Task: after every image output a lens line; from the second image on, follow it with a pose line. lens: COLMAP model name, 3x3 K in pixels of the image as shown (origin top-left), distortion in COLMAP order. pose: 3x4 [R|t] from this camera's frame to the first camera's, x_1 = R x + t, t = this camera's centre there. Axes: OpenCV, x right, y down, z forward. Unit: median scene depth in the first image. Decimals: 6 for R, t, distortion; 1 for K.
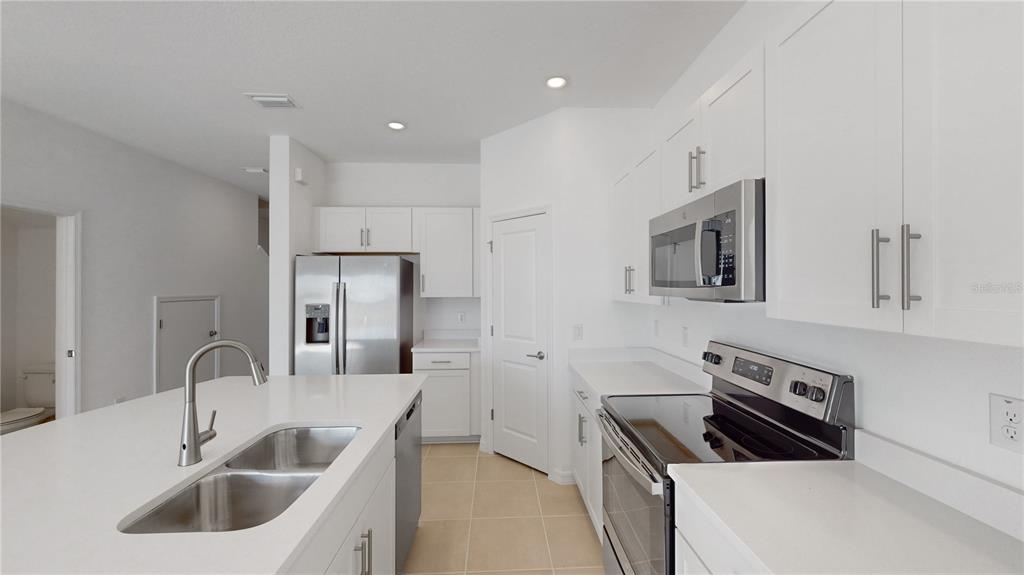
lens RADIAL K [[377.5, 0, 511.8], [0, 377.5, 284.4], [0, 0, 1]] dist [-0.003270, 0.000640]
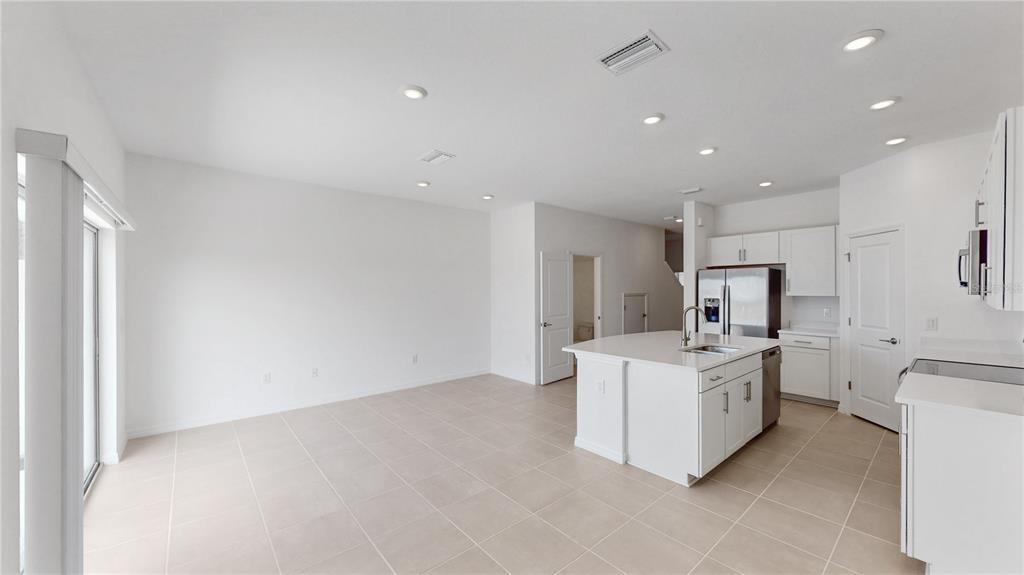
lens RADIAL K [[377.5, 0, 513.7], [0, 377.5, 289.7], [0, 0, 1]] dist [-0.003270, 0.000640]
pose [[0.623588, 0.002137, -0.781750, 0.241181], [0.006163, 0.999952, 0.007650, -0.004351], [0.781729, -0.009588, 0.623545, -0.722121]]
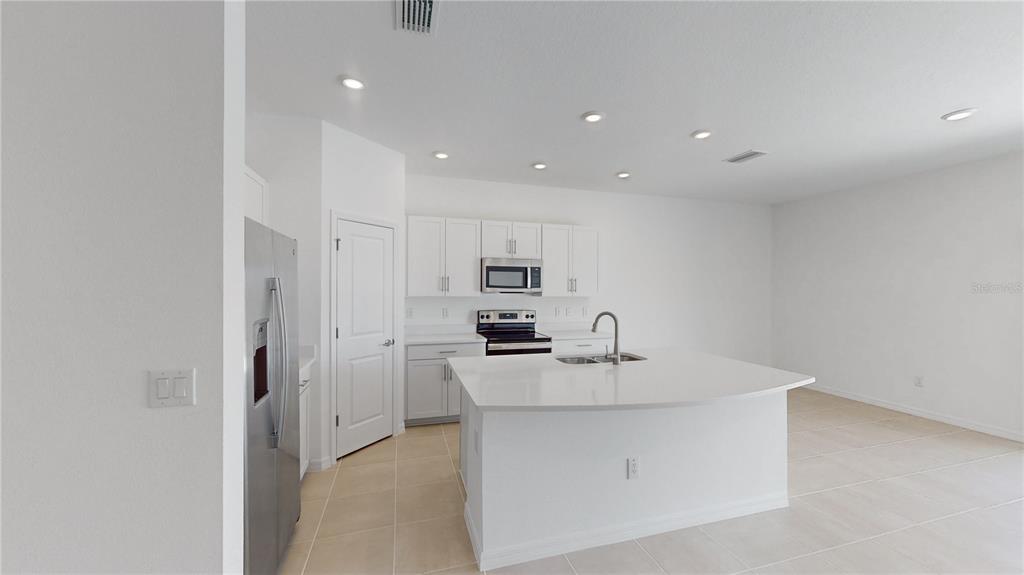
lens RADIAL K [[377.5, 0, 512.9], [0, 377.5, 289.4], [0, 0, 1]] dist [-0.003270, 0.000640]
pose [[-0.240709, -0.000459, 0.970597, -1.075828], [-0.009113, 0.999957, -0.001788, 0.010210], [-0.970554, -0.009276, -0.240703, 0.797547]]
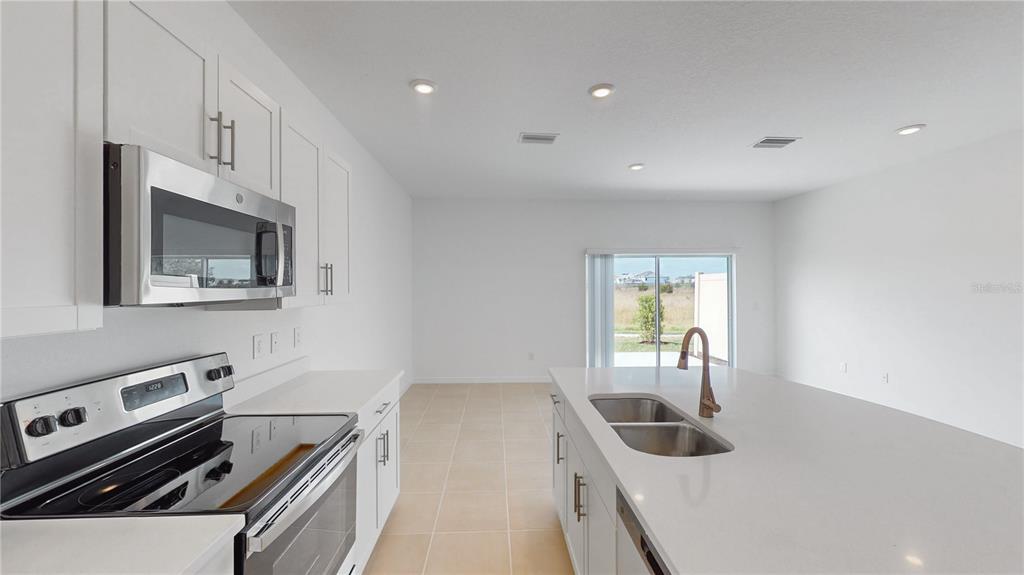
lens RADIAL K [[377.5, 0, 509.5], [0, 377.5, 285.5], [0, 0, 1]] dist [-0.003270, 0.000640]
pose [[-0.999995, 0.002092, -0.002300, -0.055763], [0.002112, 0.999959, -0.008858, 0.006143], [0.002281, -0.008863, -0.999958, 0.858017]]
